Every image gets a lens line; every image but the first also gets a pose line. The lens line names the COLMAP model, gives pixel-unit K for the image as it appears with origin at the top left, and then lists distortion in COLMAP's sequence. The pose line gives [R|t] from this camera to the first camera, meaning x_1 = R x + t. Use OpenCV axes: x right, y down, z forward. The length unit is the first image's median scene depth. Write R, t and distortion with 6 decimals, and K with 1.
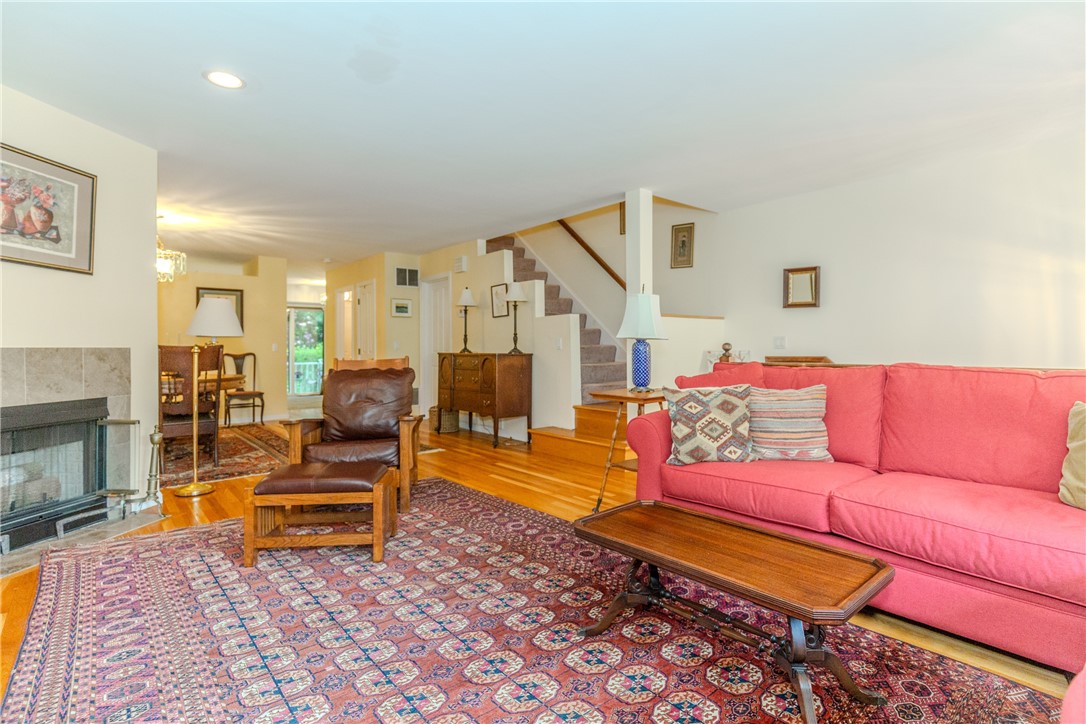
lens RADIAL K [[534.5, 0, 540.4], [0, 534.5, 348.6], [0, 0, 1]] dist [-0.000359, 0.000170]
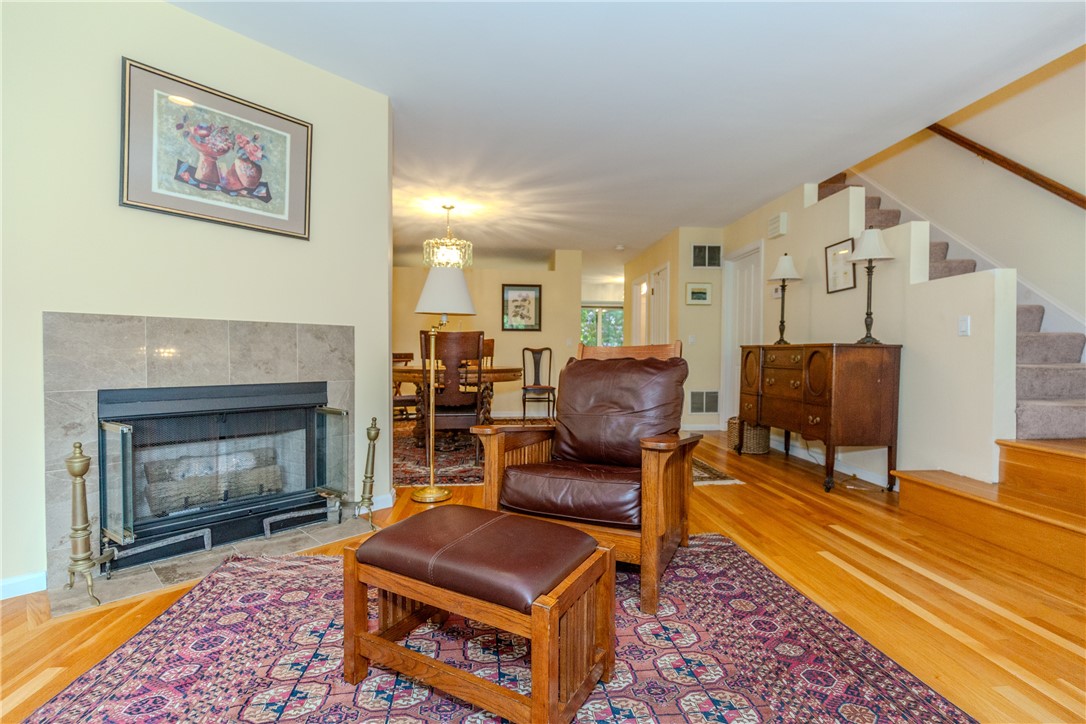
lens RADIAL K [[501.4, 0, 543.0], [0, 501.4, 362.0], [0, 0, 1]] dist [0.001572, -0.000077]
pose [[0.830389, 0.021299, -0.556777, -0.039603], [-0.012129, 0.999723, 0.020153, 0.024781], [0.557052, -0.009982, 0.830417, 0.336058]]
